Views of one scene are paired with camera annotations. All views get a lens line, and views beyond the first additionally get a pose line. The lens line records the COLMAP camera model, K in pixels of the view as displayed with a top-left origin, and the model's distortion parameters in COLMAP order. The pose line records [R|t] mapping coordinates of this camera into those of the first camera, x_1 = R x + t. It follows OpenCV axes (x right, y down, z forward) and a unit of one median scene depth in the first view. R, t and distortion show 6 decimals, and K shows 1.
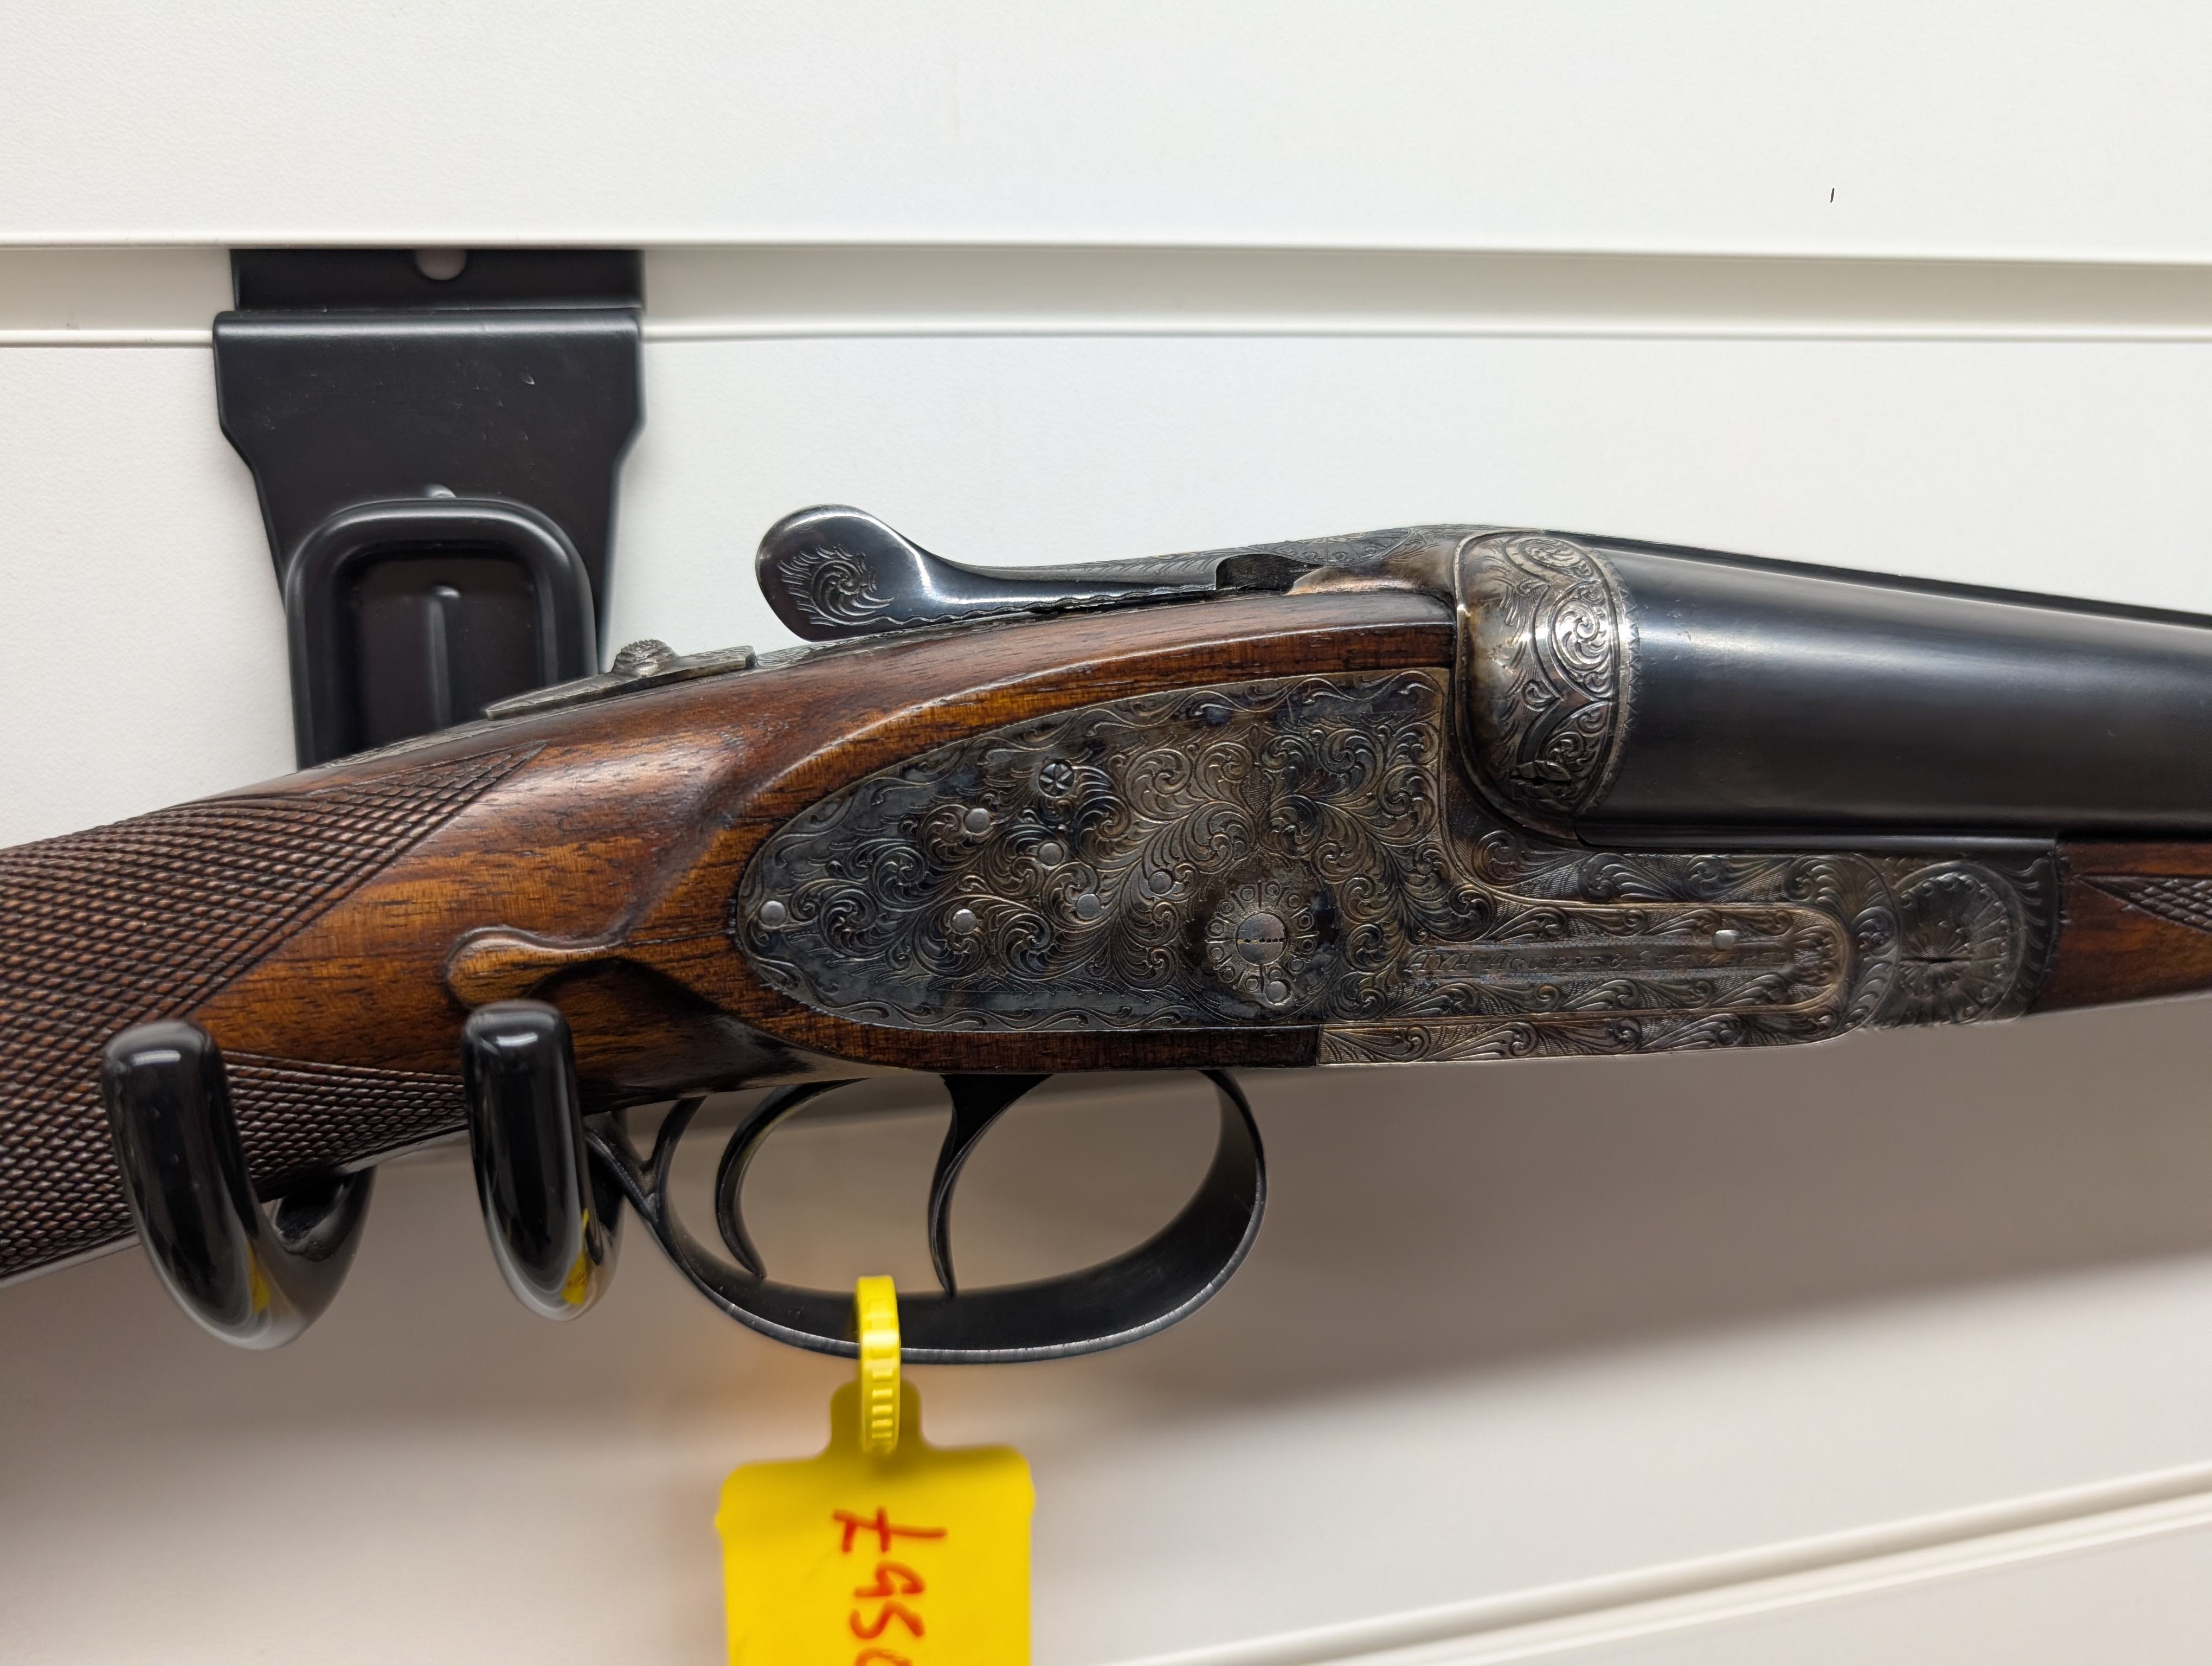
lens RADIAL K [[1890.7, 0, 1106.0], [0, 1890.7, 833.0], [0, 0, 1]] dist [-0.007595, 0.001784]
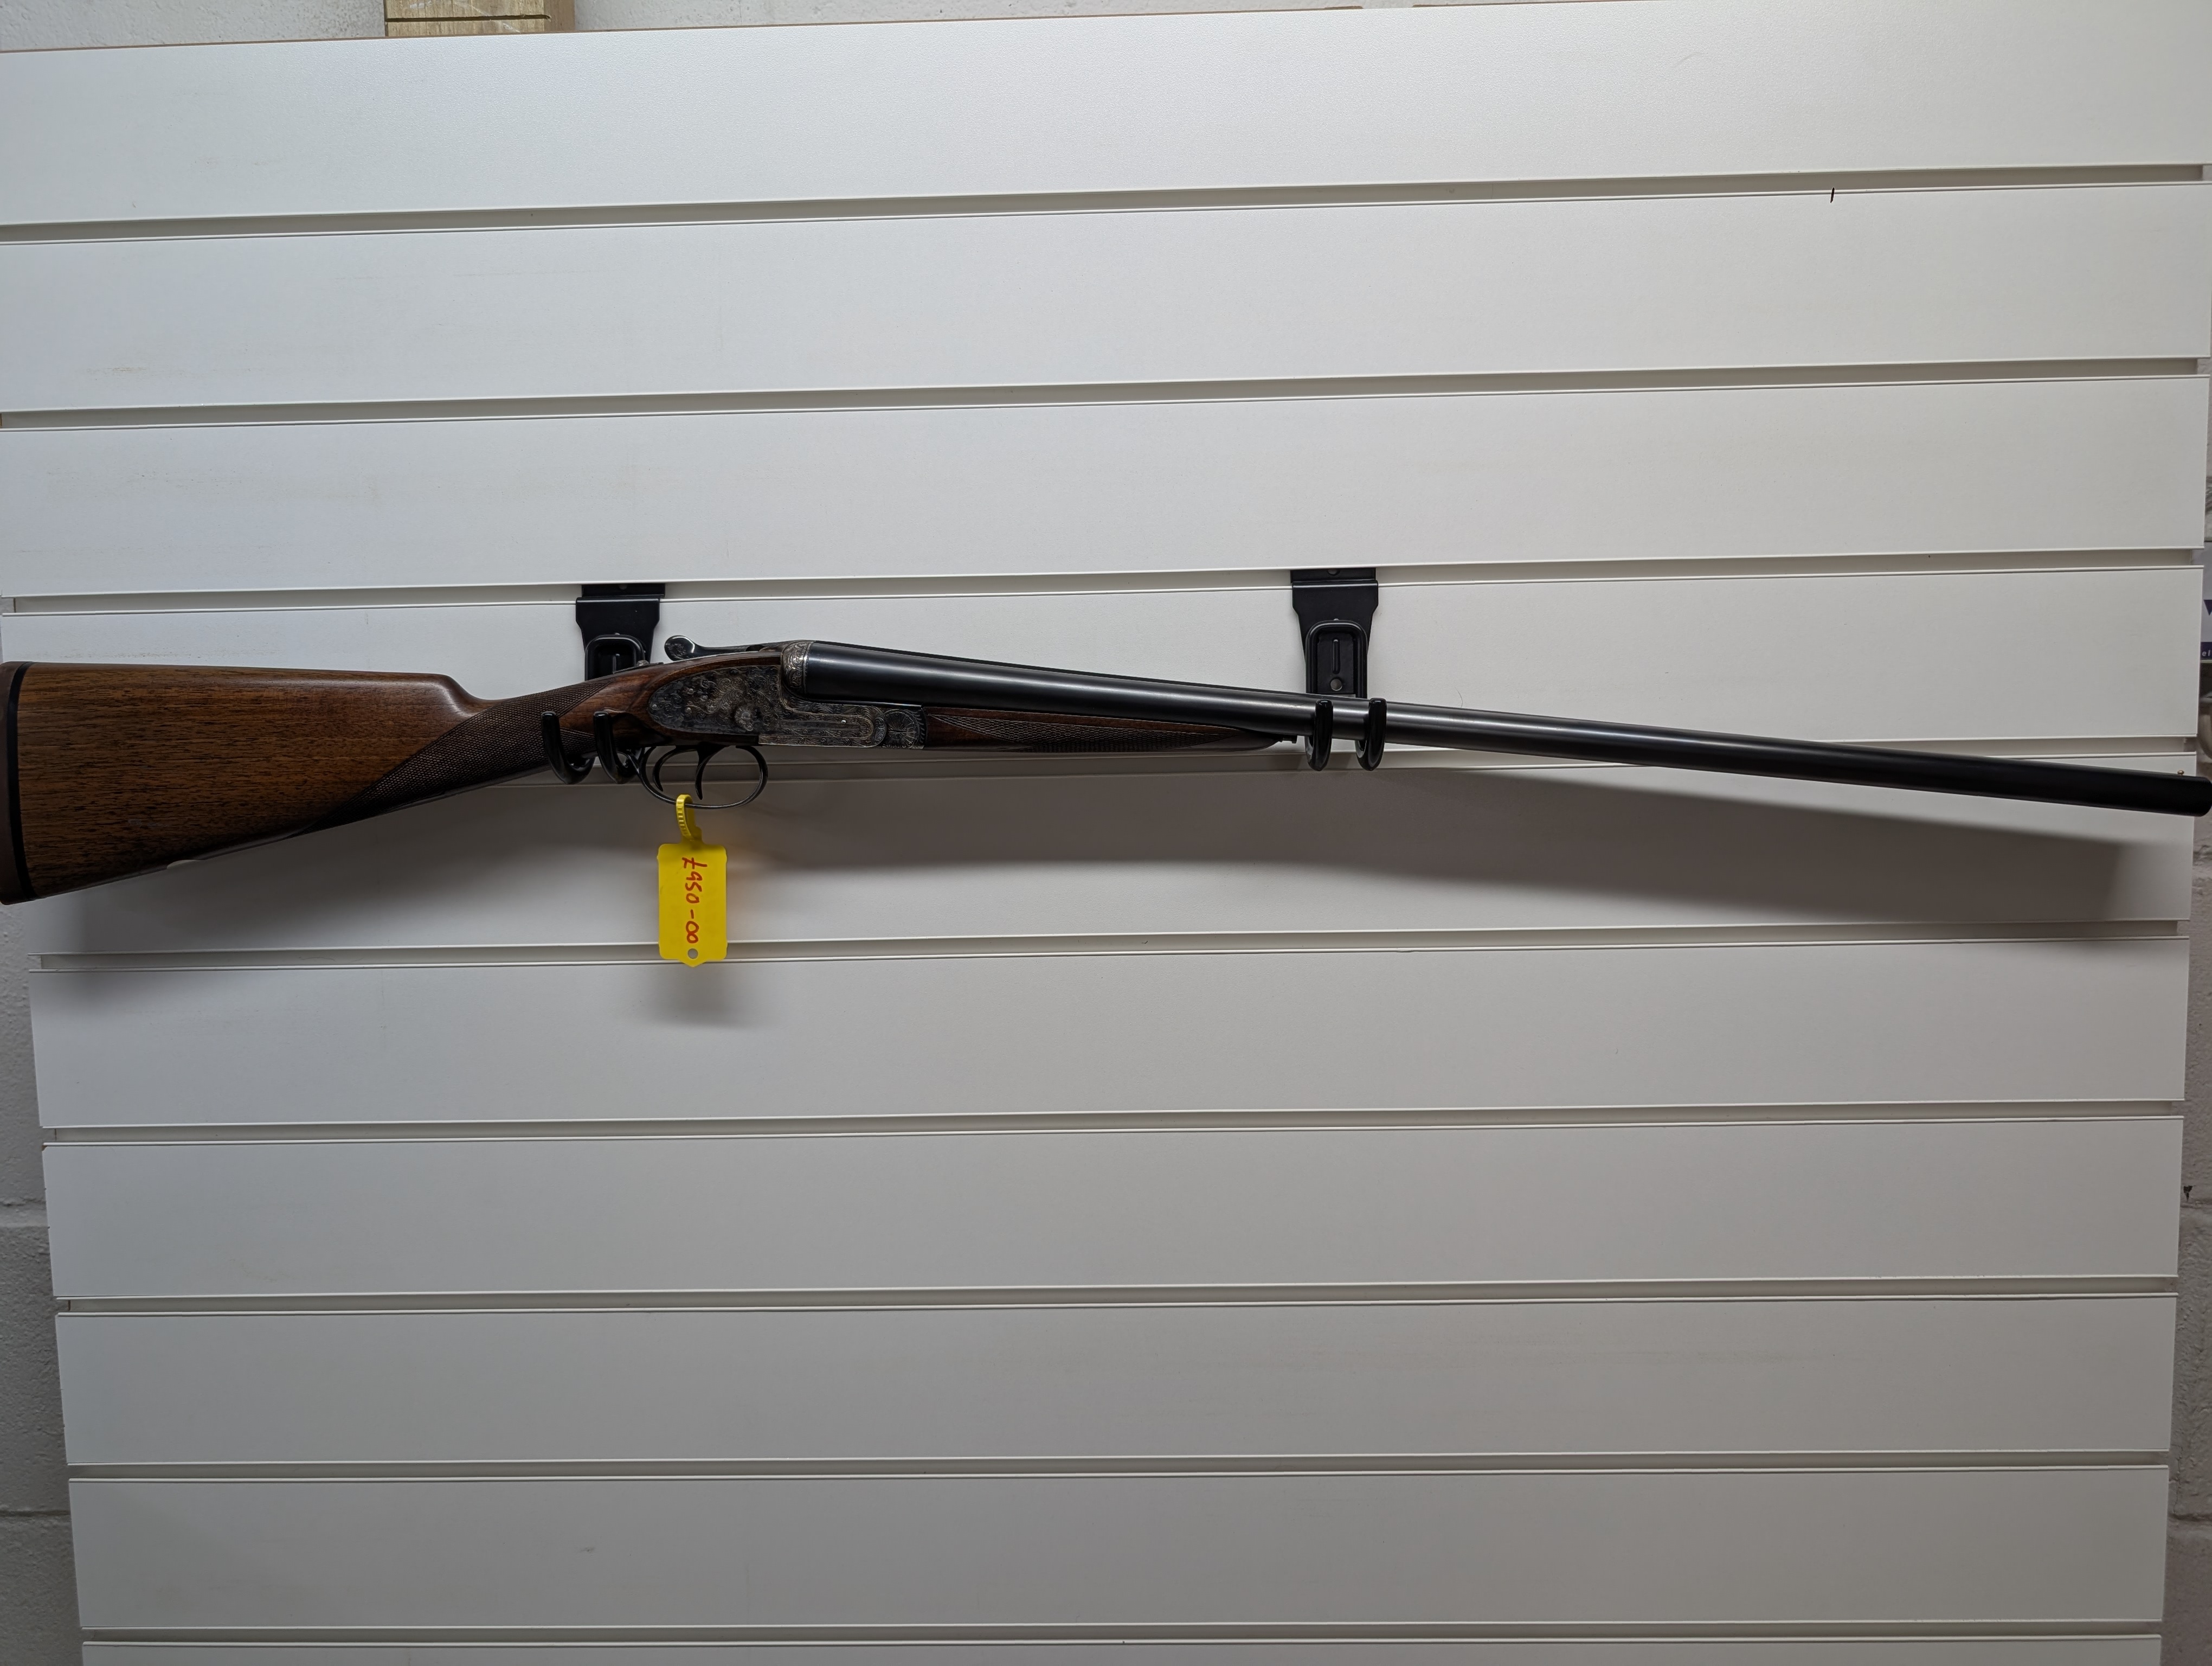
lens RADIAL K [[1762.1, 0, 1095.9], [0, 1762.1, 810.5], [0, 0, 1]] dist [-0.016036, -0.000935]
pose [[0.976200, 0.028647, -0.214972, 2.094551], [-0.053363, 0.992491, -0.110064, 0.802289], [0.210205, 0.118916, 0.970398, -3.510313]]
